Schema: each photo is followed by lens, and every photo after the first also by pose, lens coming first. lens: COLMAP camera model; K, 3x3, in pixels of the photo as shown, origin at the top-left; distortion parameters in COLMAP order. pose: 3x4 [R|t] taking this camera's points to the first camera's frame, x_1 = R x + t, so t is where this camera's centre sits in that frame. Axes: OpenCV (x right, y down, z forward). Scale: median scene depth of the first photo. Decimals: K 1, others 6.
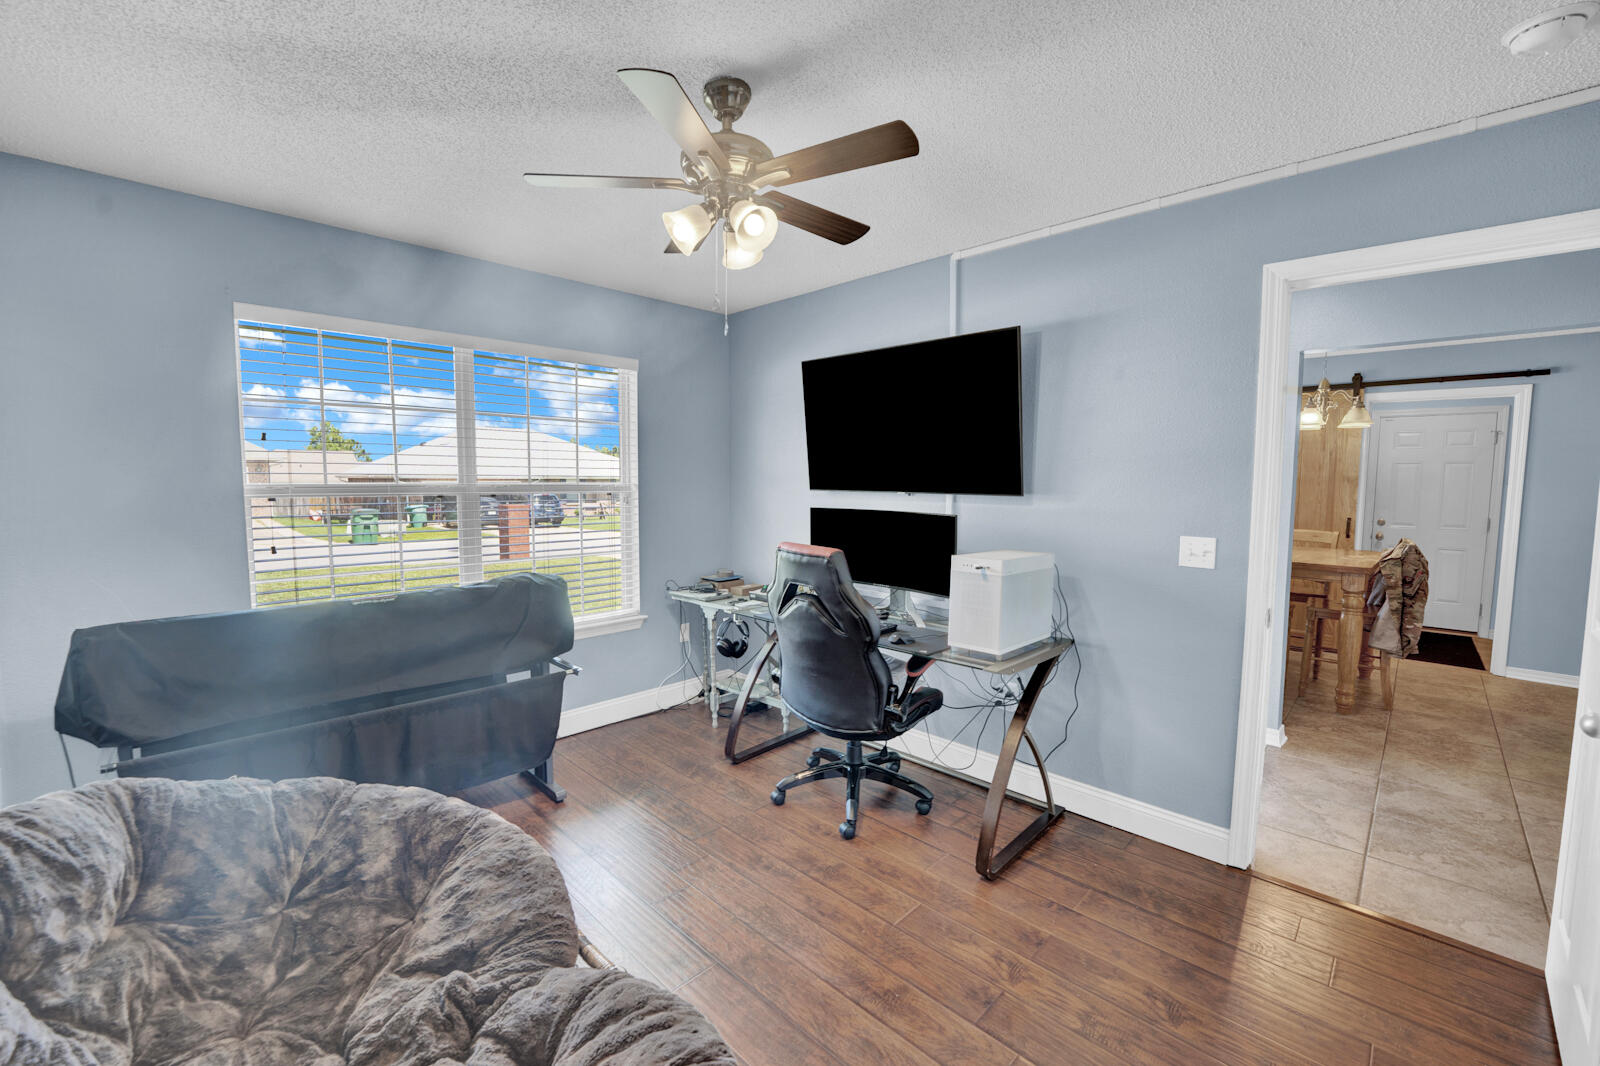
lens RADIAL K [[655.5, 0, 779.6], [0, 655.5, 531.3], [0, 0, 1]] dist [-0.027003, 0.001637]
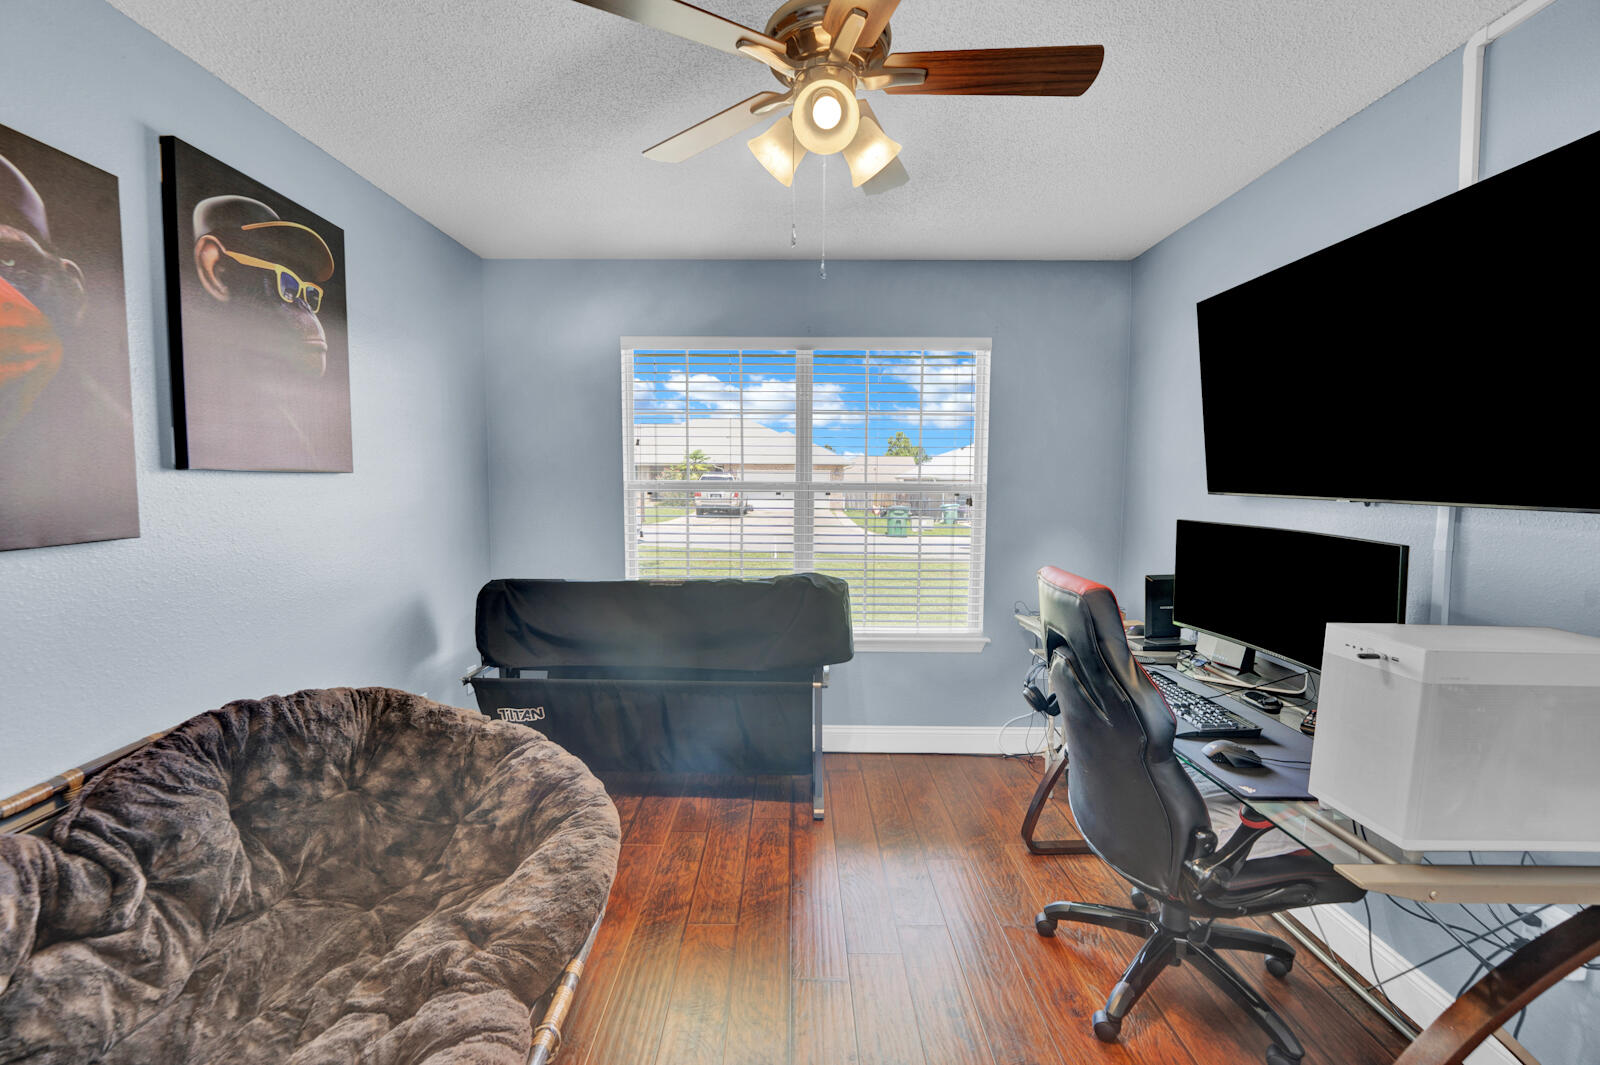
lens RADIAL K [[654.0, 0, 794.7], [0, 654.0, 529.9], [0, 0, 1]] dist [-0.031450, 0.003790]
pose [[0.703750, 0.055930, -0.708243, 0.277397], [-0.059084, 0.998050, 0.020106, -0.018282], [0.707987, 0.027696, 0.705683, 0.300631]]
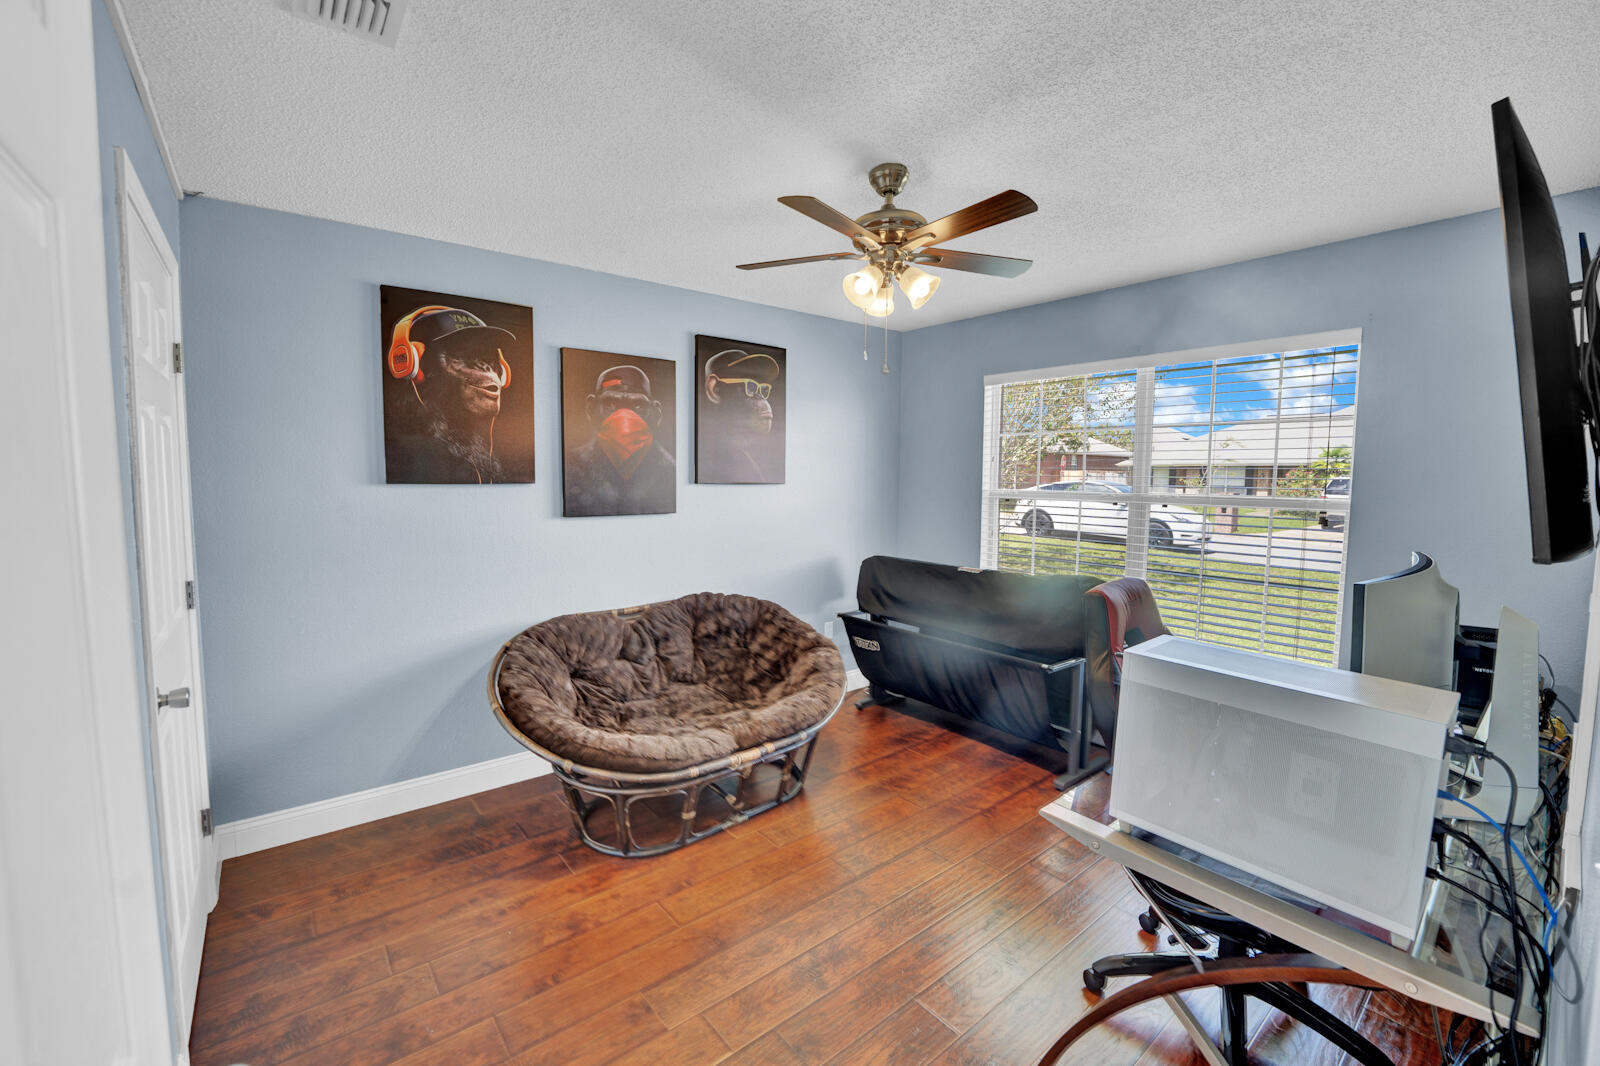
lens RADIAL K [[655.5, 0, 788.9], [0, 655.5, 531.8], [0, 0, 1]] dist [-0.027003, 0.001637]
pose [[-0.109917, 0.080445, -0.990680, 0.756361], [-0.086698, 0.992144, 0.090183, -0.066397], [0.990152, 0.095803, -0.102079, 0.636743]]
